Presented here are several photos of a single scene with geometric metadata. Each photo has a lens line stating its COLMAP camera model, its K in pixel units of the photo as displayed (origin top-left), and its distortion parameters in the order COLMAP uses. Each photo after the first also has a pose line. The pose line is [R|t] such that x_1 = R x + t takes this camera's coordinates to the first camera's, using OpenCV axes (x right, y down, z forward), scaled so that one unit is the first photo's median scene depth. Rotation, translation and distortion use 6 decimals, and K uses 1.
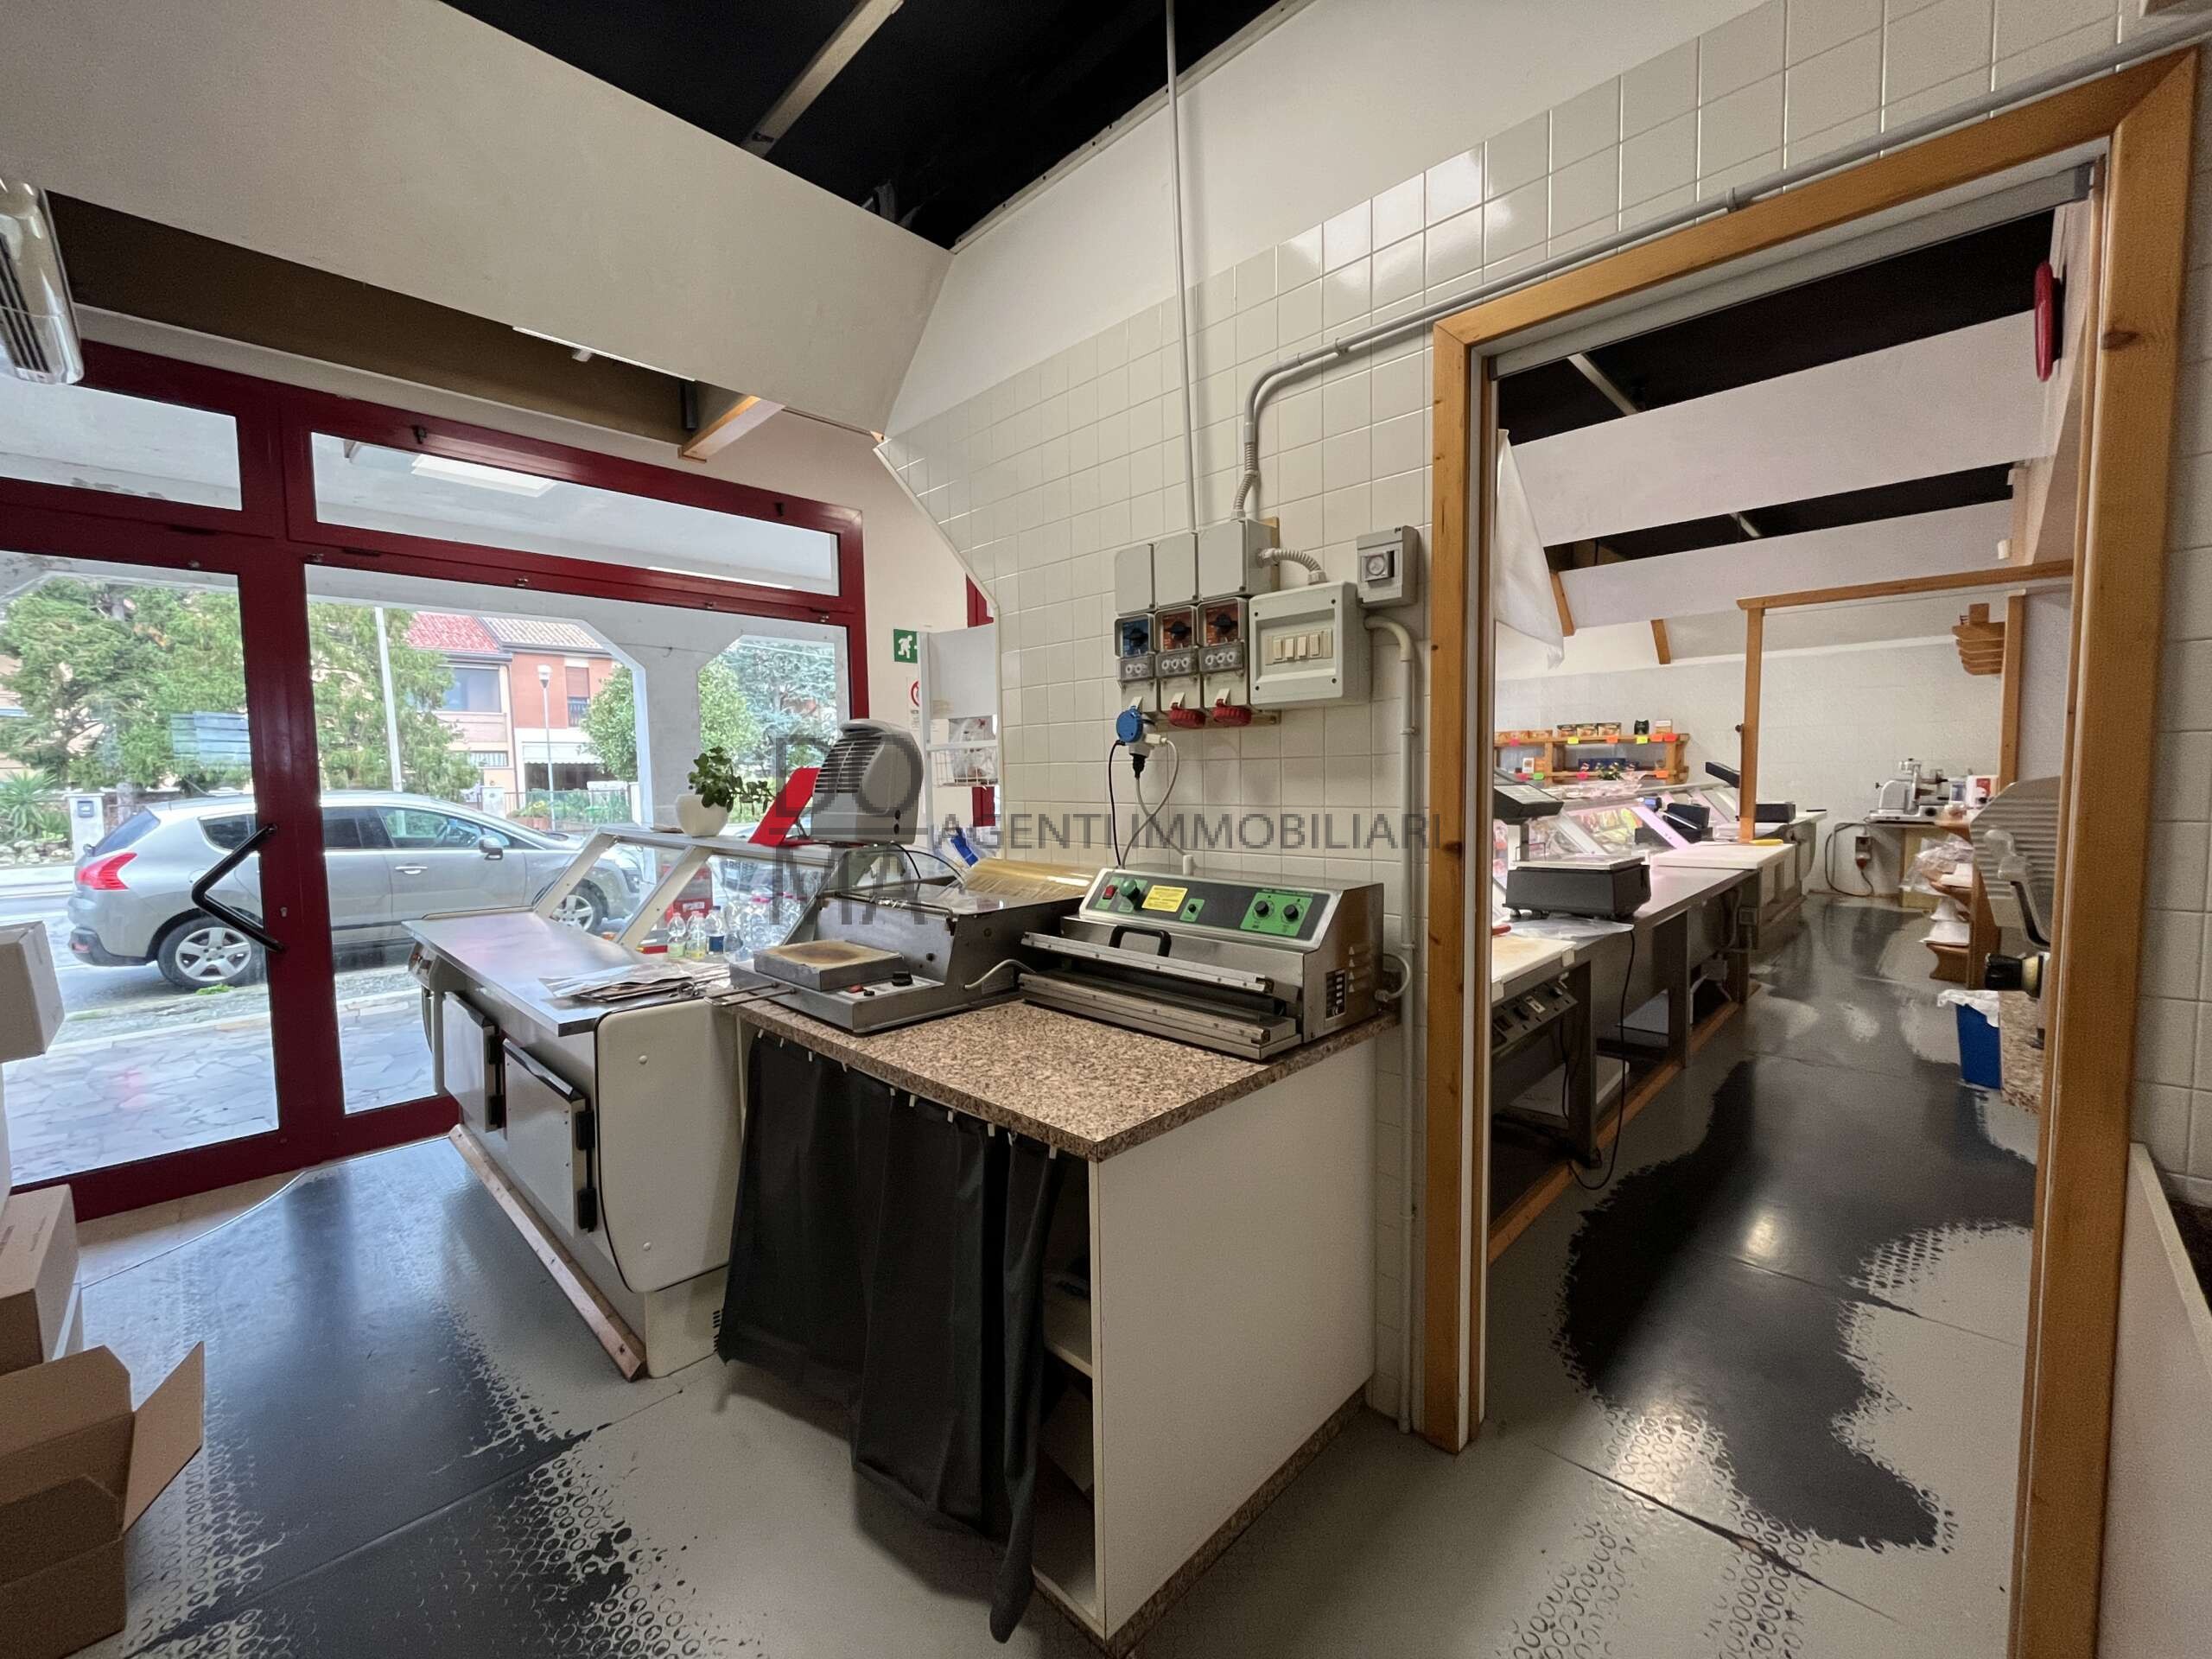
lens RADIAL K [[891.5, 0, 1107.4], [0, 891.5, 829.6], [0, 0, 1]] dist [-0.003000, -0.000257]
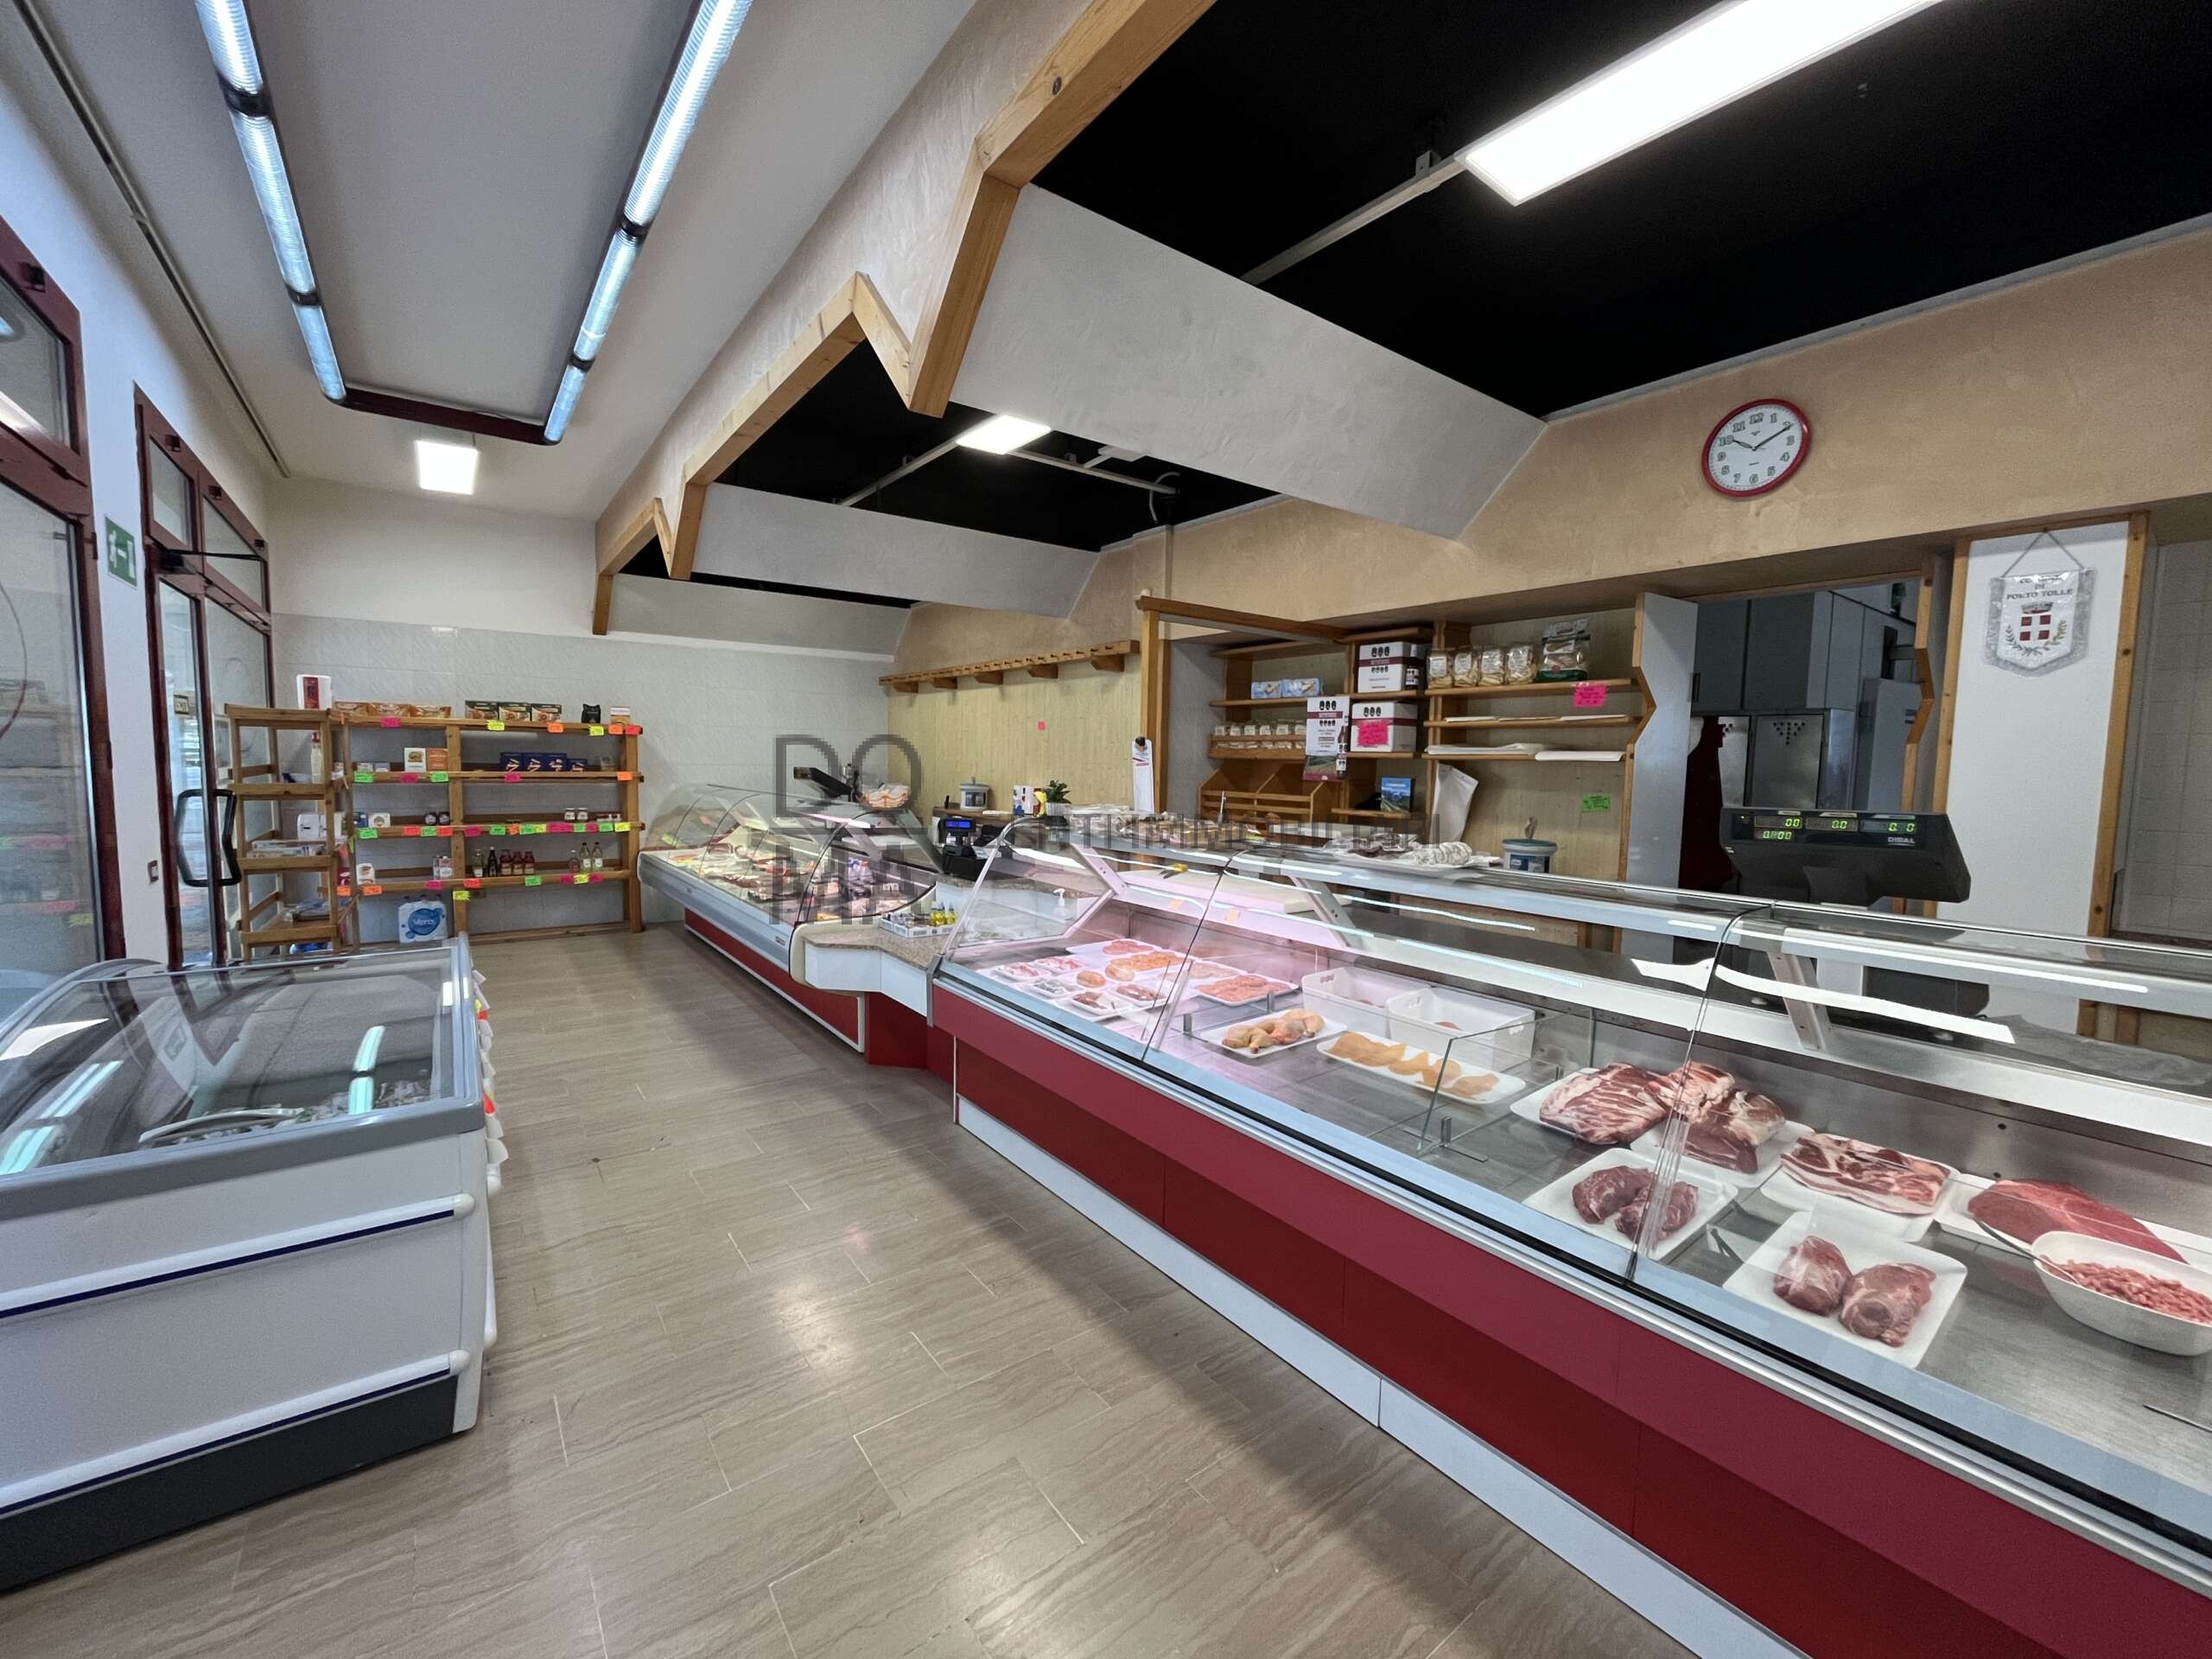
lens RADIAL K [[891.5, 0, 1110.0], [0, 891.5, 826.7], [0, 0, 1]] dist [-0.003000, -0.000257]
pose [[0.146150, -0.056579, 0.987643, -0.114801], [0.043668, 0.997759, 0.050696, -0.047494], [-0.988298, 0.035719, 0.148293, 0.566979]]
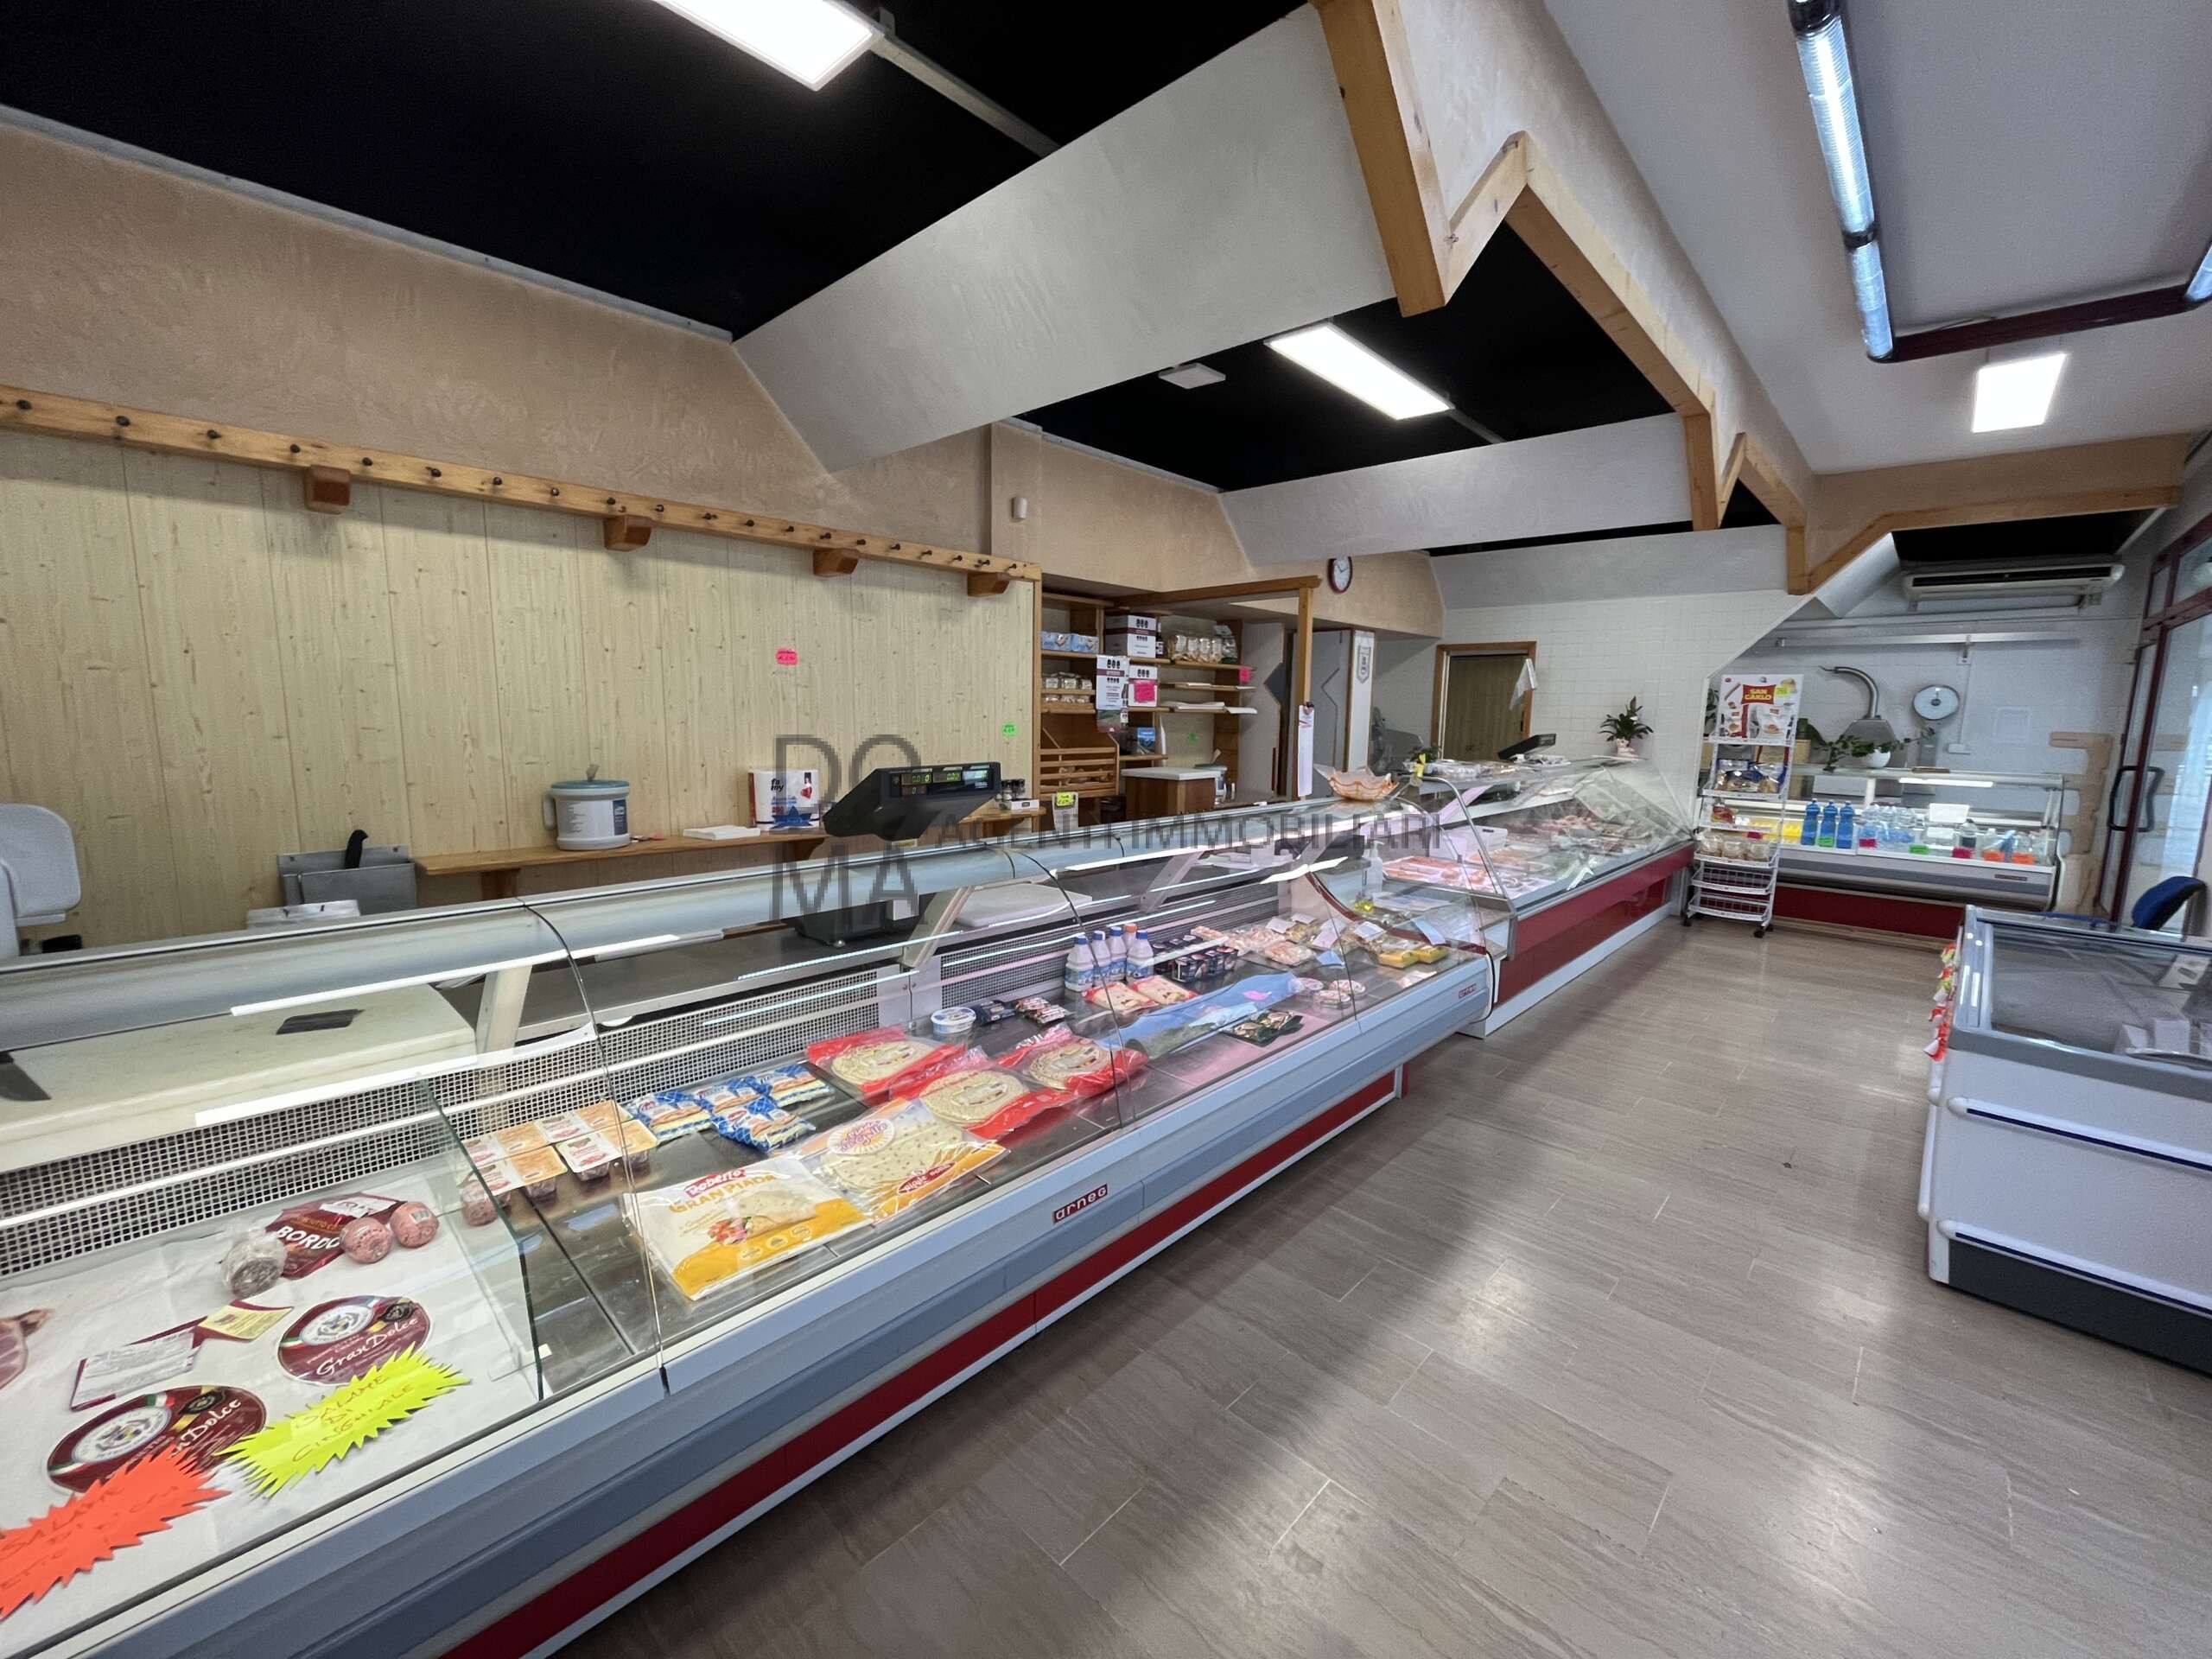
lens RADIAL K [[891.5, 0, 1102.9], [0, 891.5, 826.8], [0, 0, 1]] dist [-0.003000, -0.000257]
pose [[-0.999902, 0.000941, -0.013970, 0.601532], [-0.001839, 0.980277, 0.197620, -0.112112], [0.013880, 0.197627, -0.980179, 1.264579]]
